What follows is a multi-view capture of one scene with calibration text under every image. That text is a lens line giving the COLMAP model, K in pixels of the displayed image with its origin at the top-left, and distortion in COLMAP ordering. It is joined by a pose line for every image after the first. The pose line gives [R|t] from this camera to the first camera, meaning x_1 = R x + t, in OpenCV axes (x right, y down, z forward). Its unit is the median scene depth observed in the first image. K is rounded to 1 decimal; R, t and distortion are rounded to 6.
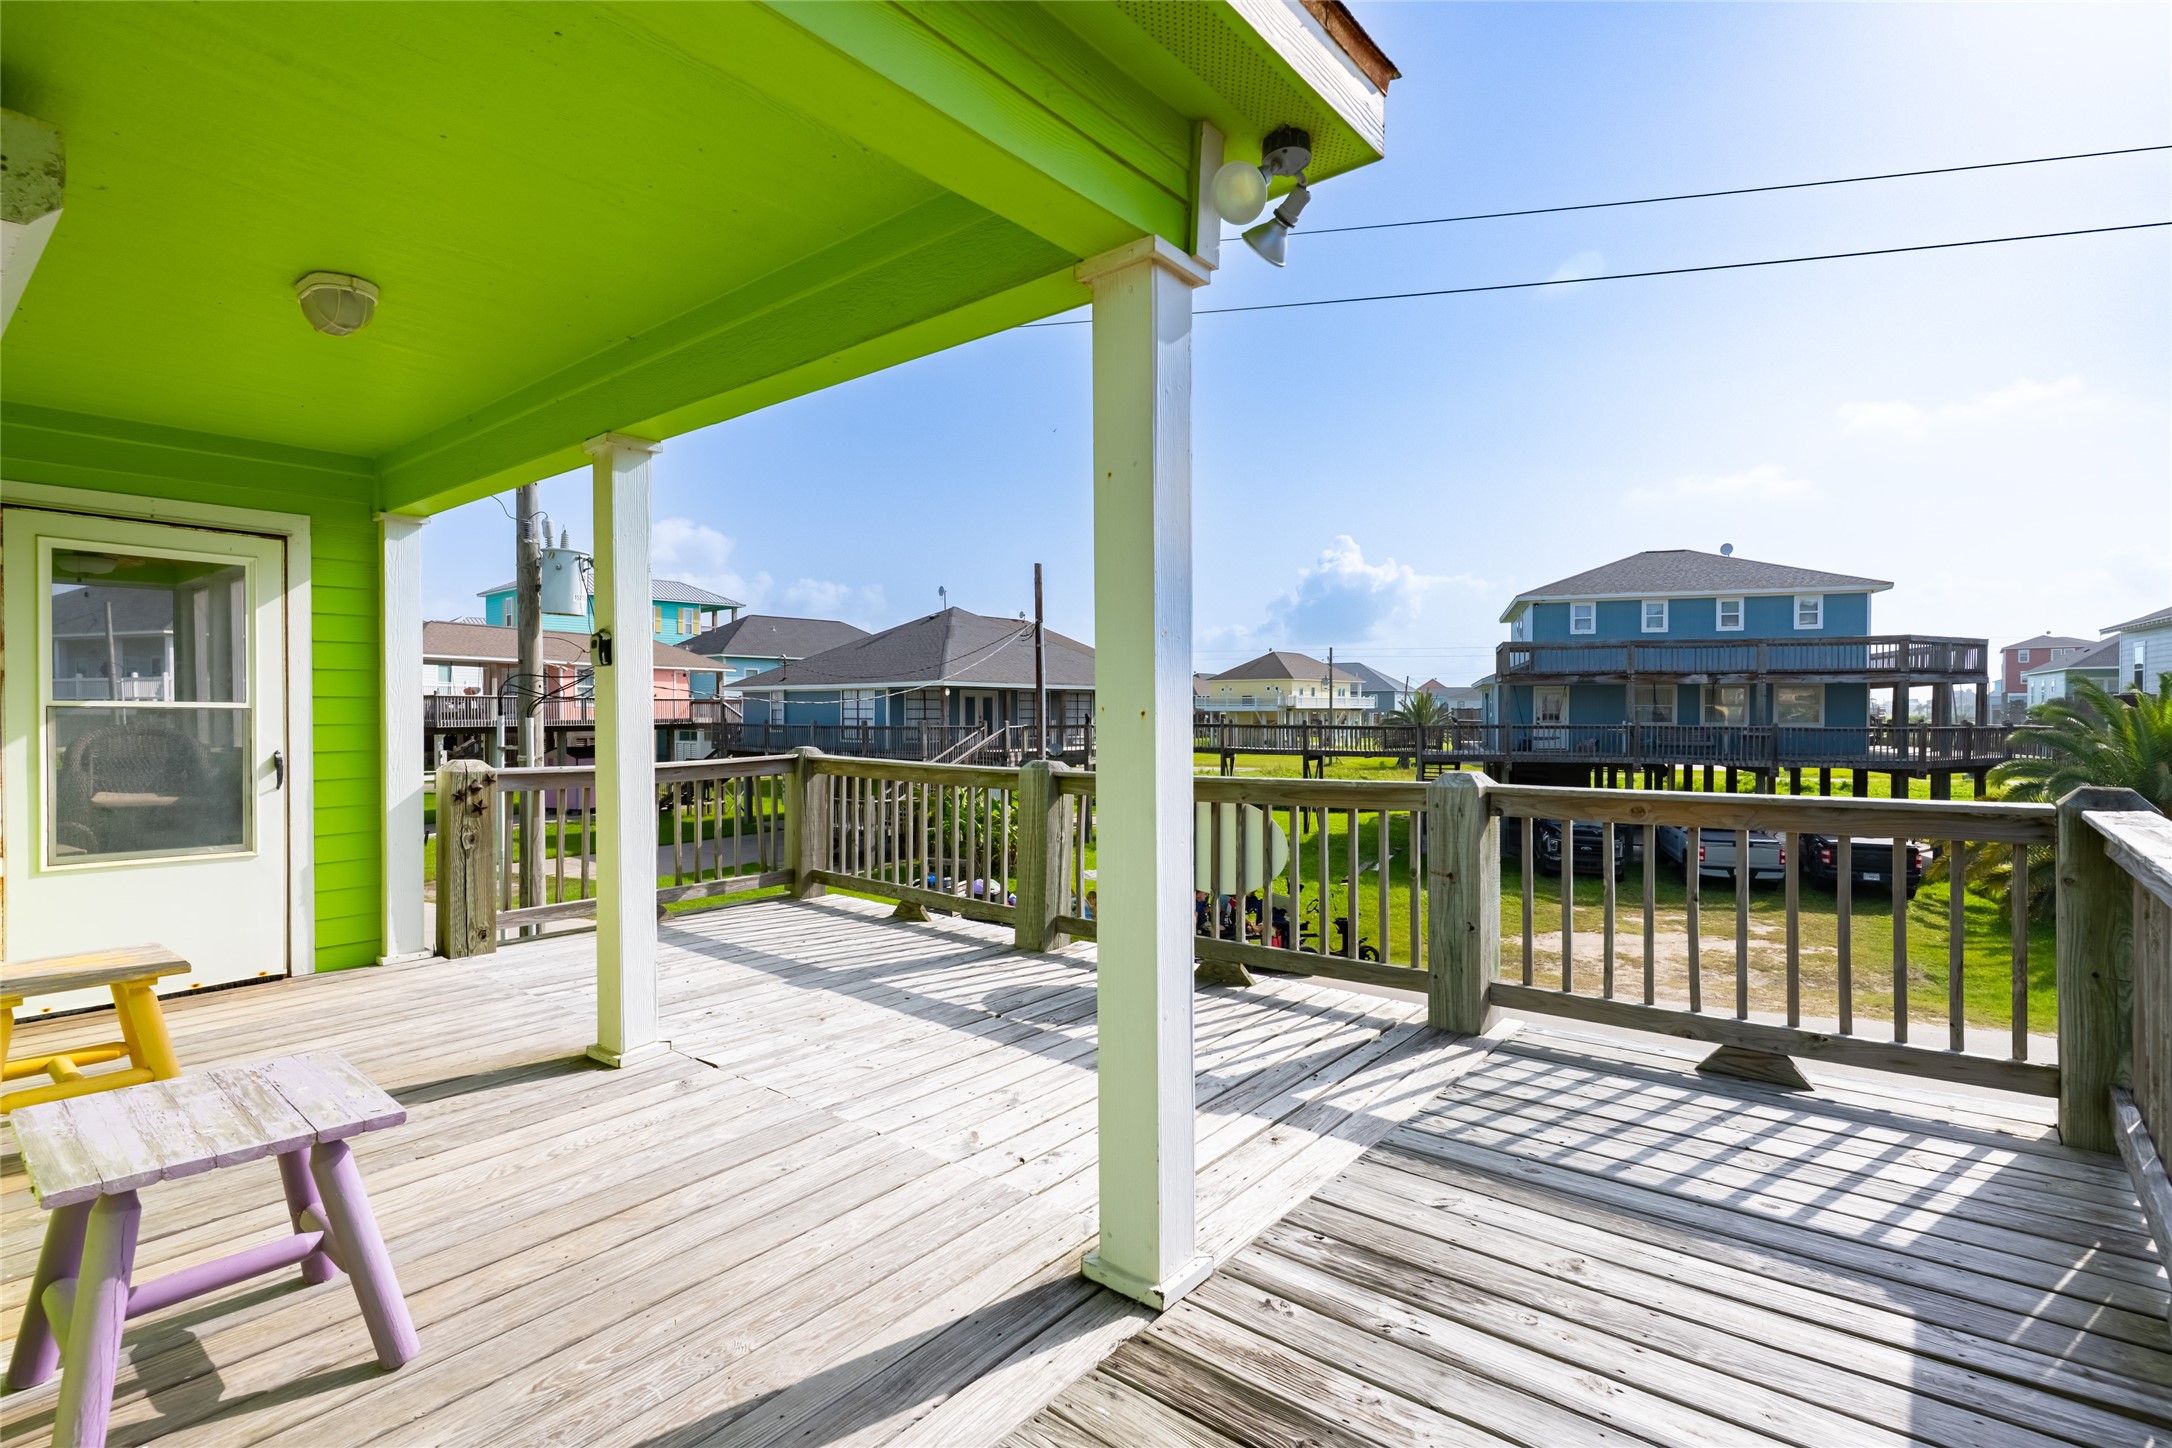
lens RADIAL K [[1034.2, 0, 1082.9], [0, 1034.2, 720.2], [0, 0, 1]] dist [-0.000266, 0.000503]
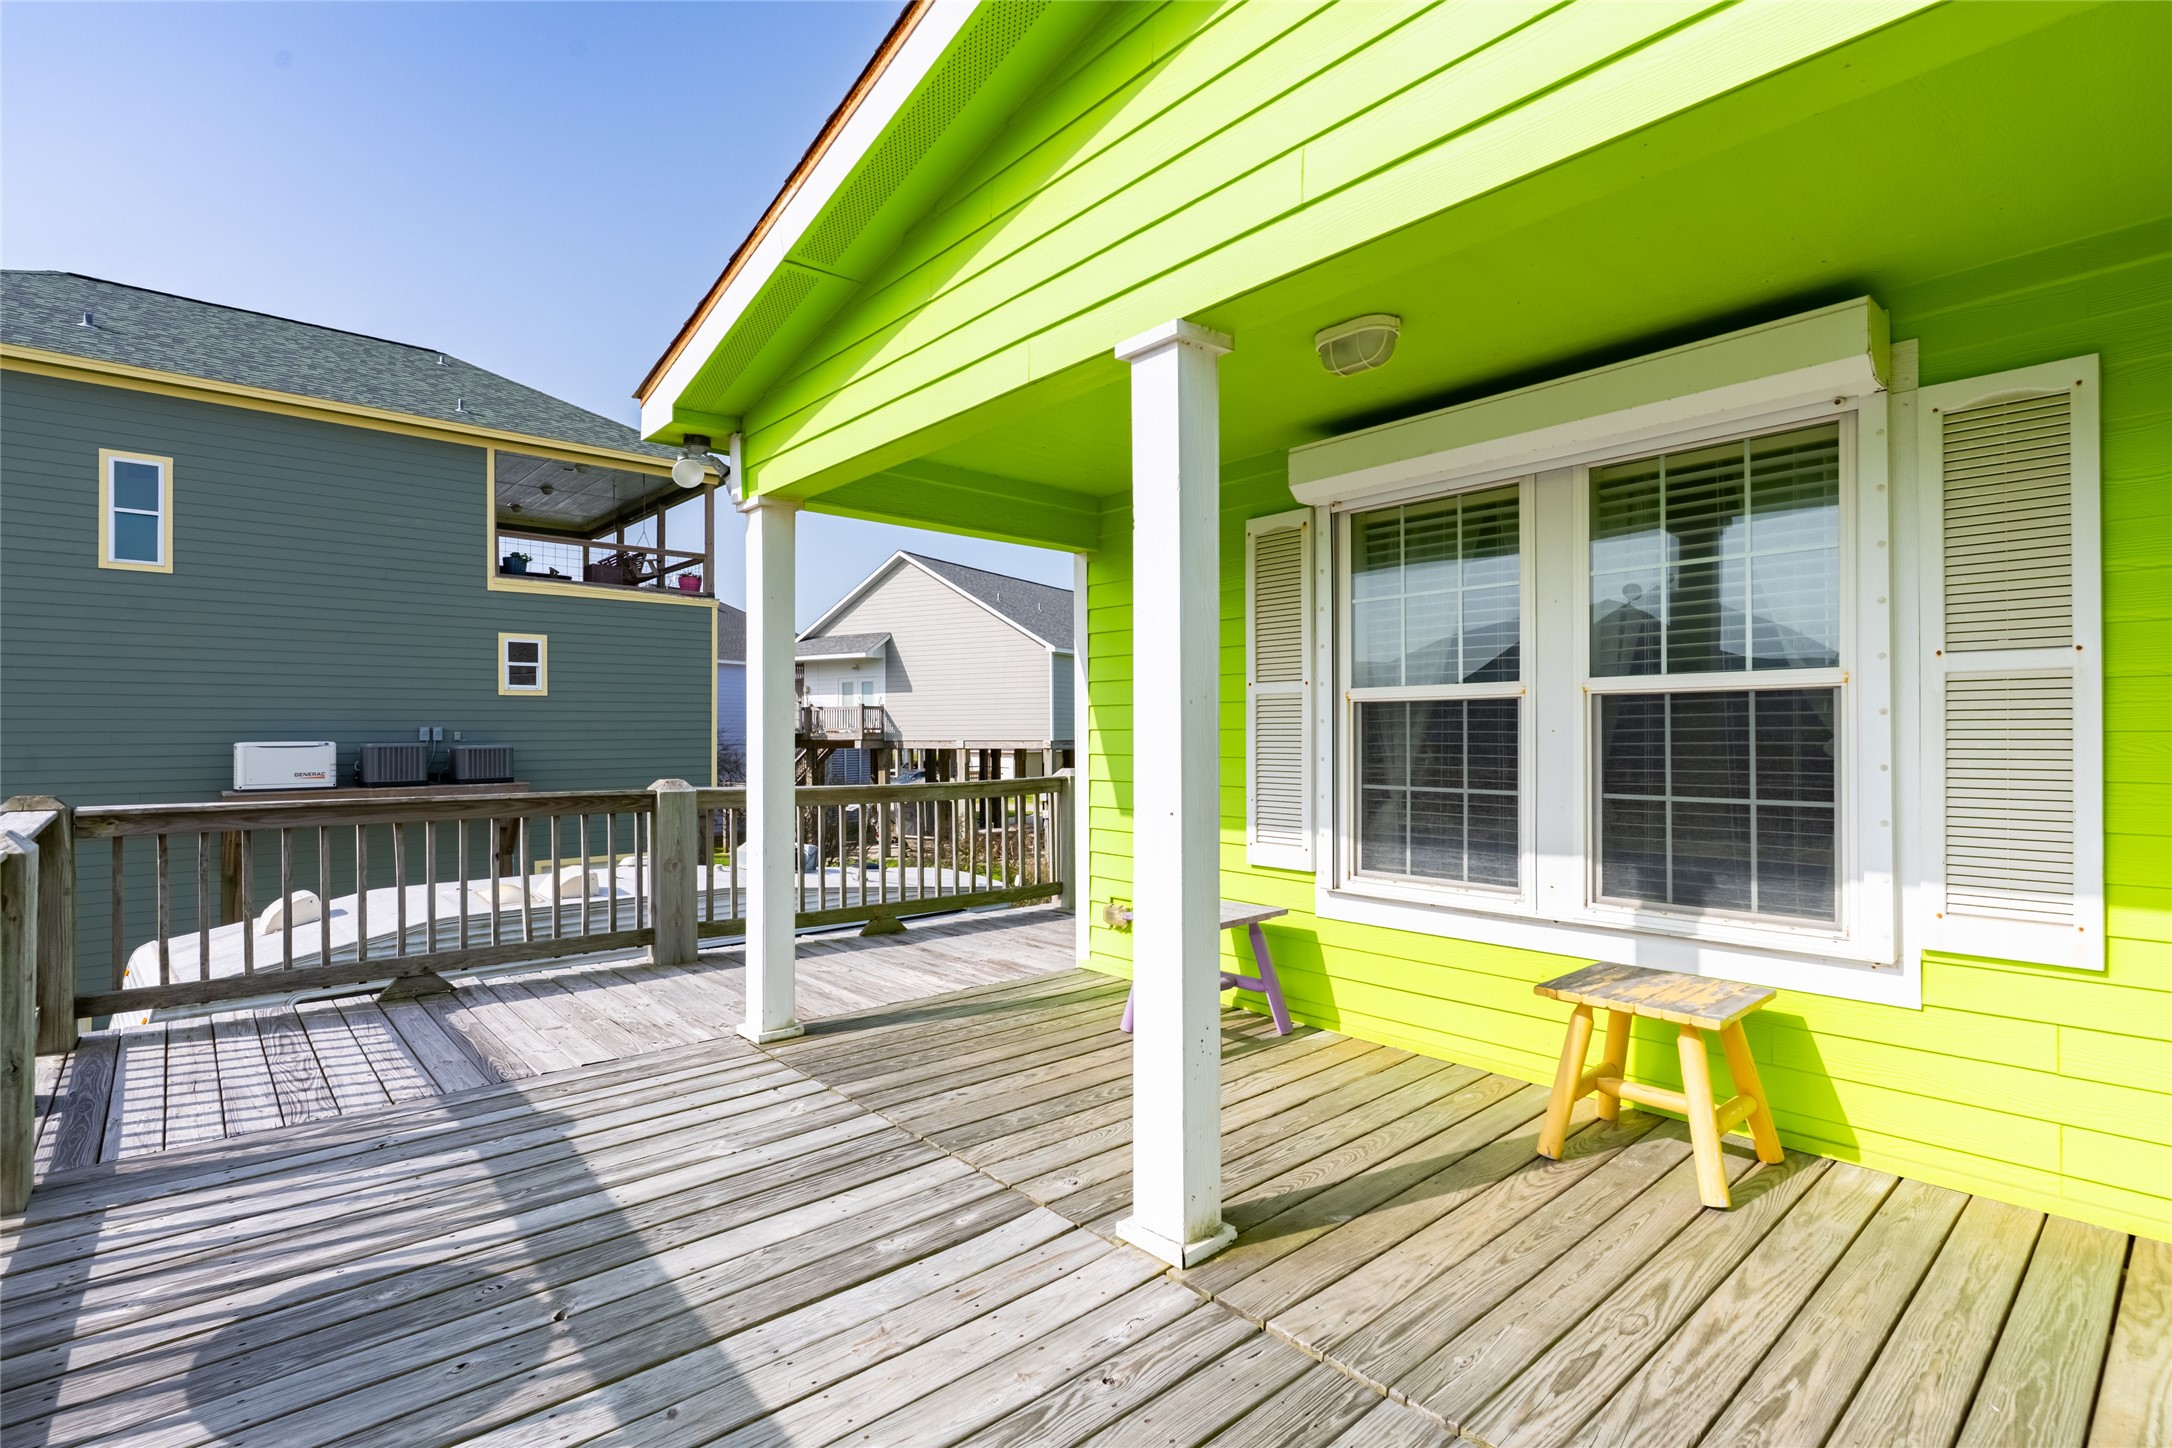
lens RADIAL K [[1034.2, 0, 1082.9], [0, 1034.2, 720.2], [0, 0, 1]] dist [-0.000266, 0.000503]
pose [[-0.986746, 0.008759, 0.162038, -0.368409], [0.008490, 0.999961, -0.002352, -0.011898], [-0.162052, -0.000945, -0.986782, 1.260503]]
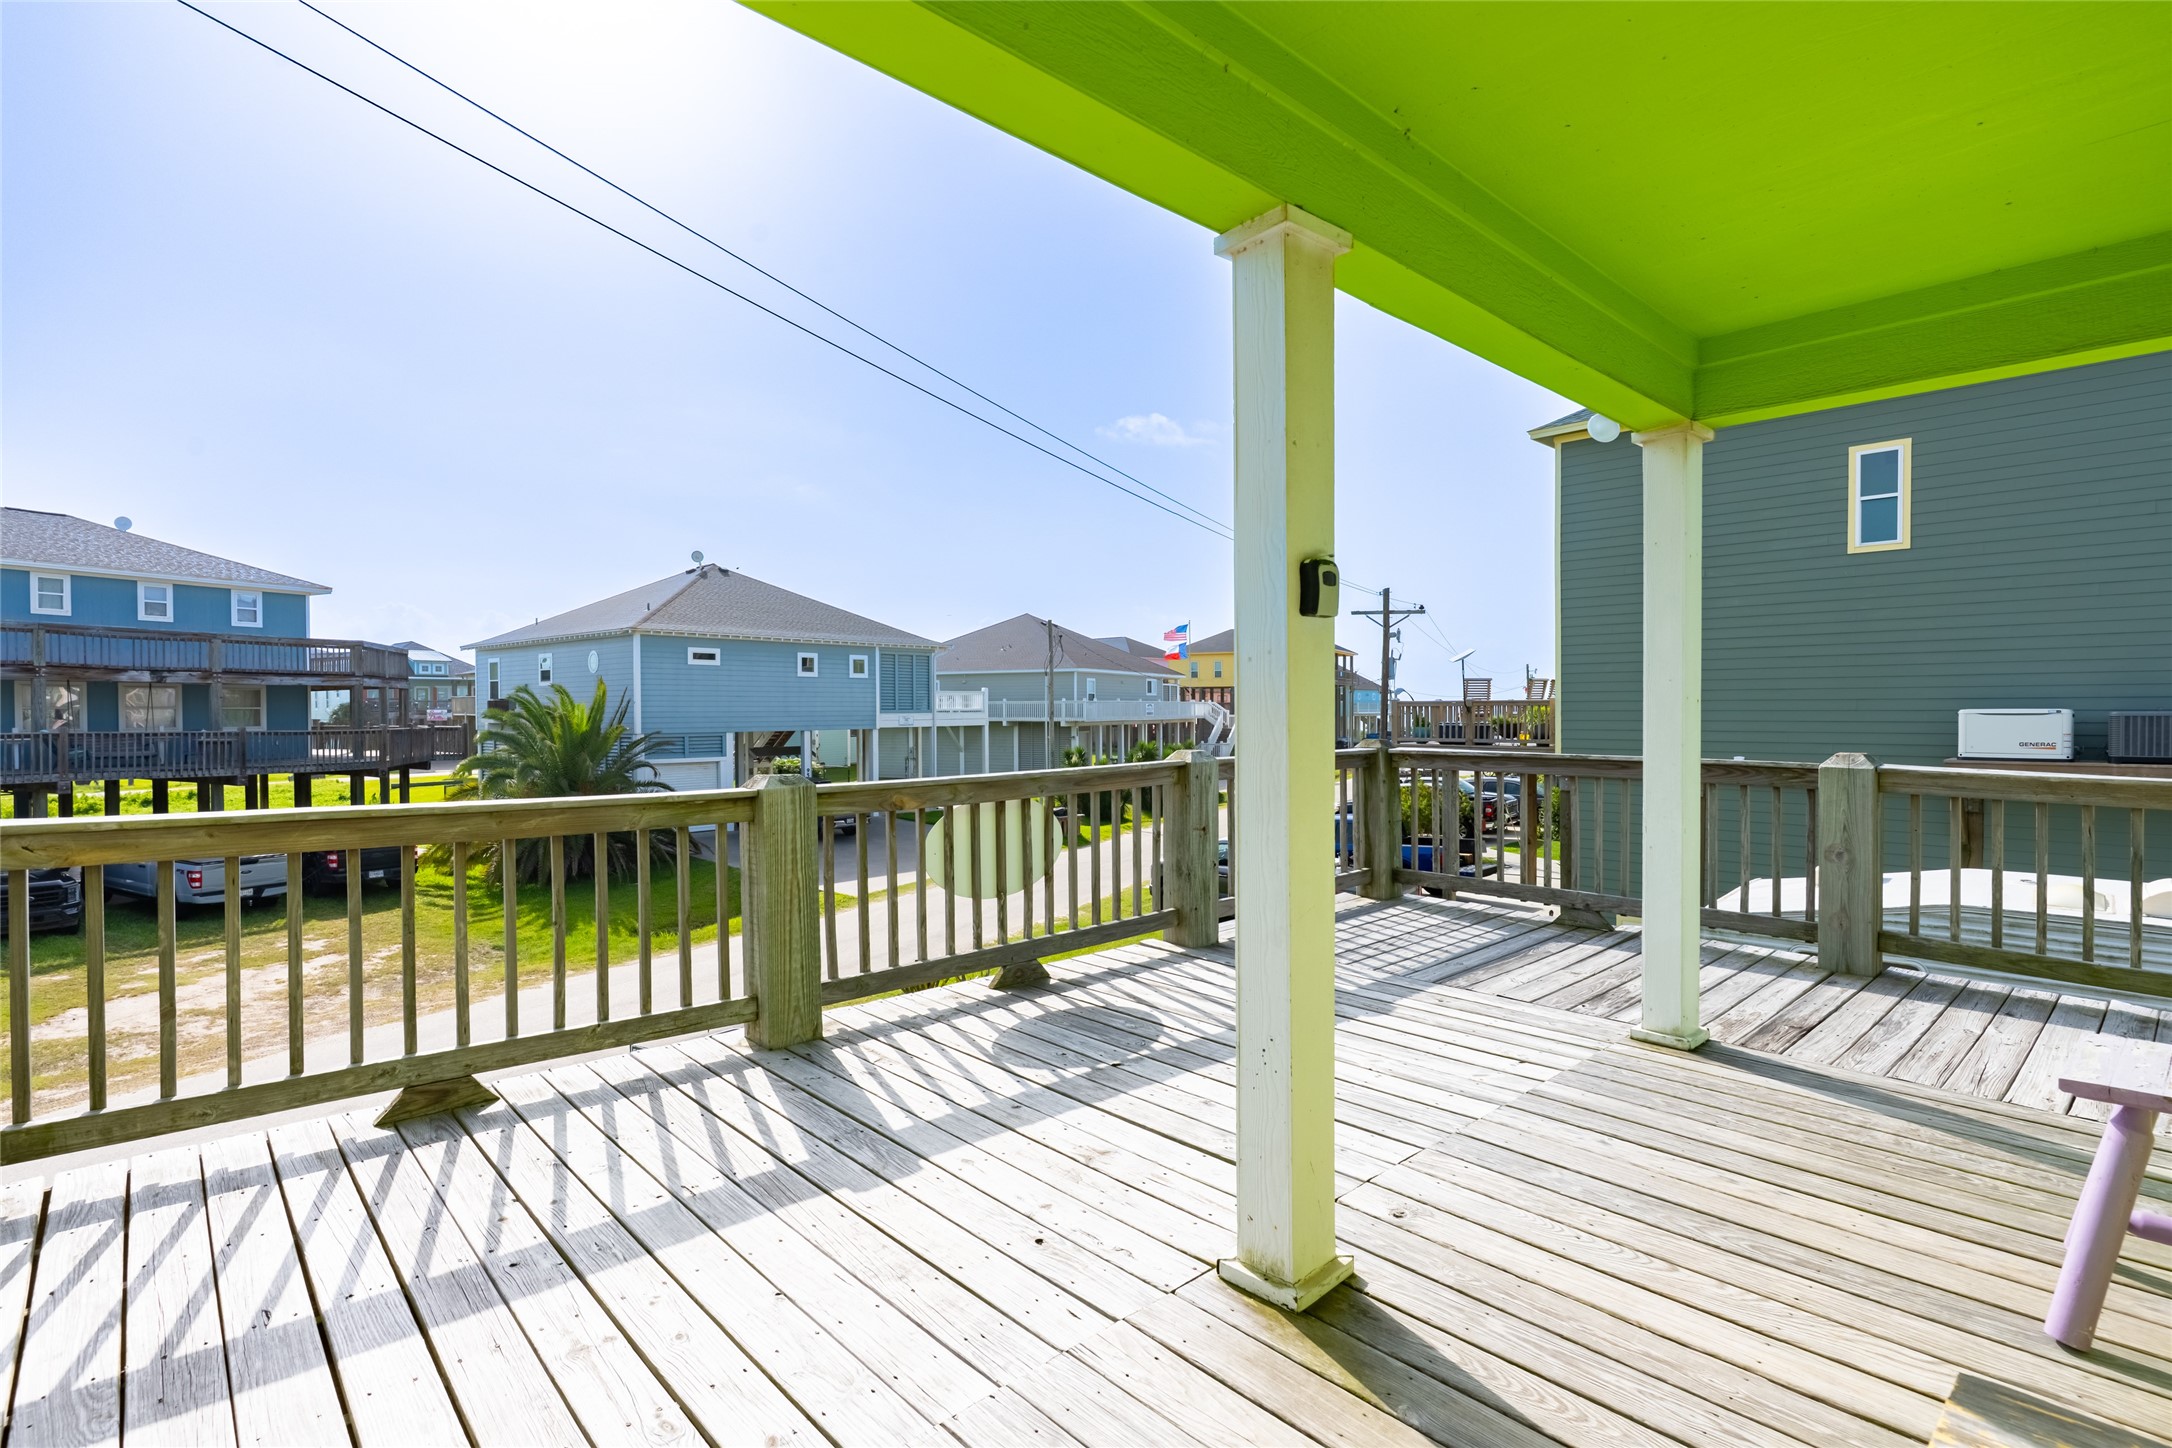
lens RADIAL K [[1034.2, 0, 1082.9], [0, 1034.2, 720.2], [0, 0, 1]] dist [-0.000266, 0.000503]
pose [[0.142171, -0.009071, 0.989801, -0.778126], [0.013584, 0.999882, 0.007212, 0.000463], [-0.989749, 0.012420, 0.142277, 0.770757]]
